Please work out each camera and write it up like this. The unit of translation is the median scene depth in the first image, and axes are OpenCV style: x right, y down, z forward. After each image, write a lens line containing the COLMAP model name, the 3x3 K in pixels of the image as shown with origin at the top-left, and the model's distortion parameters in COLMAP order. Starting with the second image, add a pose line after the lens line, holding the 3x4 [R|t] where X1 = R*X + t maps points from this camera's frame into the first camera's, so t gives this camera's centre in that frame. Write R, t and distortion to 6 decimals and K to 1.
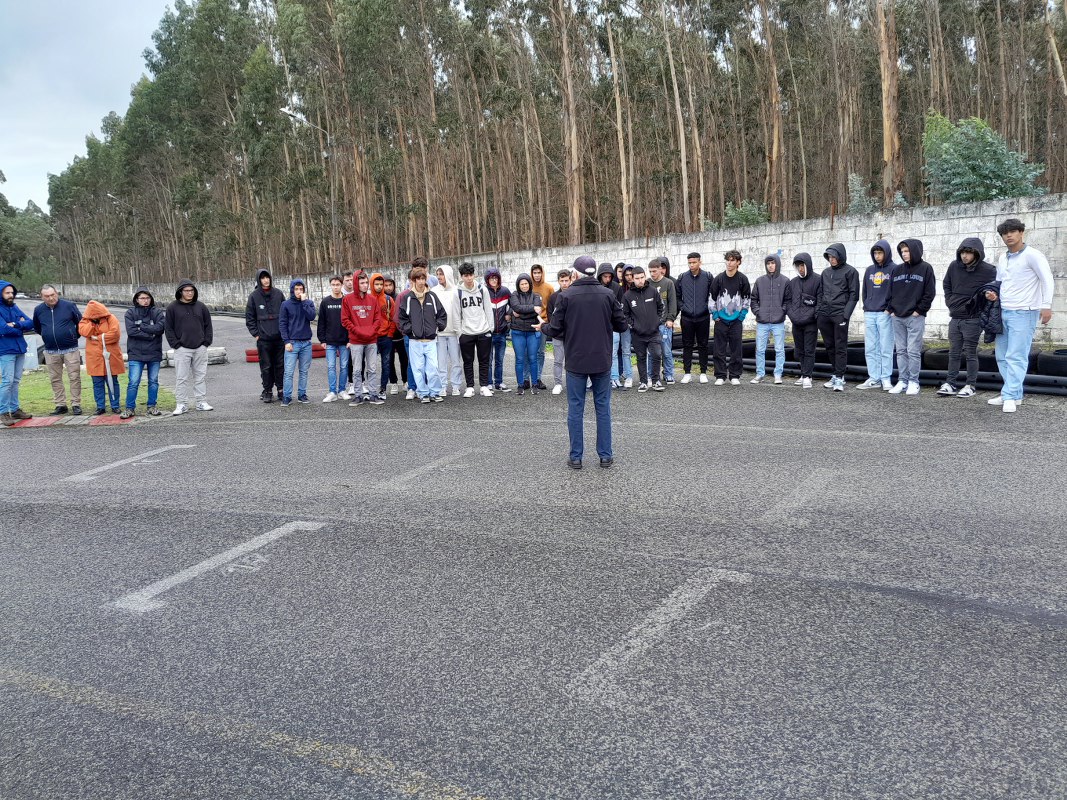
lens RADIAL K [[812.9, 0, 529.5], [0, 812.9, 400.8], [0, 0, 1]] dist [0.096926, -0.180820]
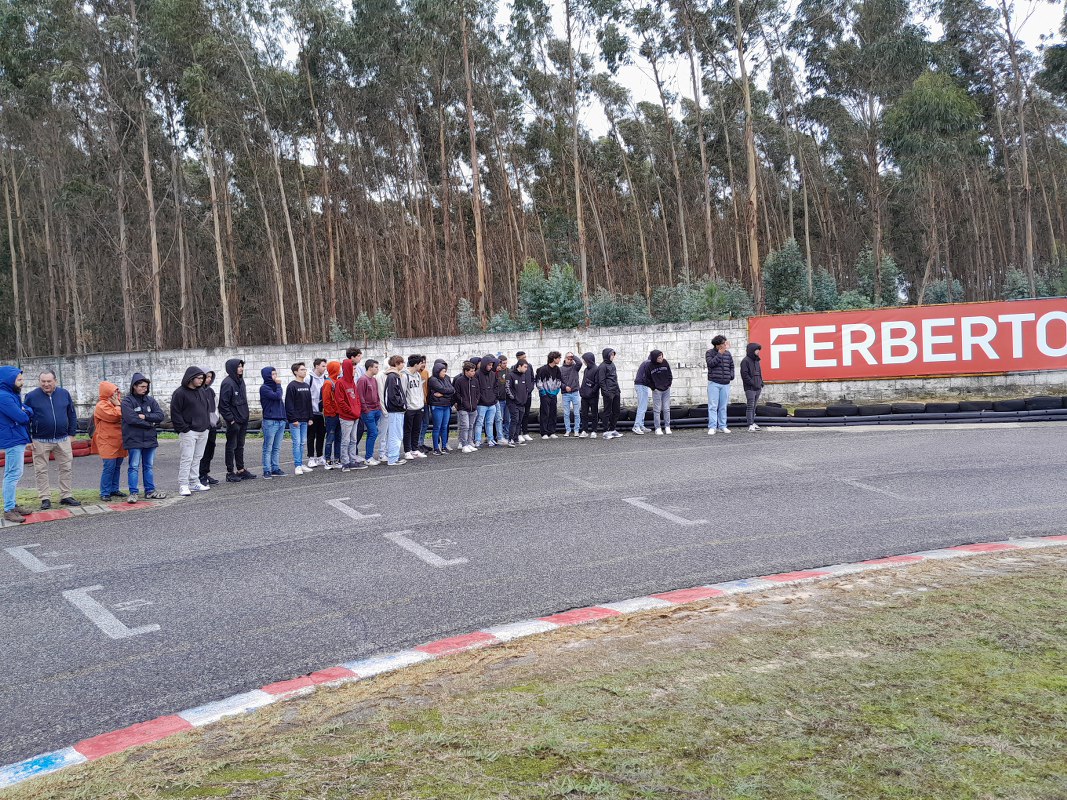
lens RADIAL K [[812.9, 0, 529.5], [0, 812.9, 400.8], [0, 0, 1]] dist [0.096926, -0.180820]
pose [[0.734611, -0.022682, 0.678109, -0.785941], [0.112492, 0.989680, -0.088761, 0.036872], [-0.669098, 0.141487, 0.729582, -0.051830]]
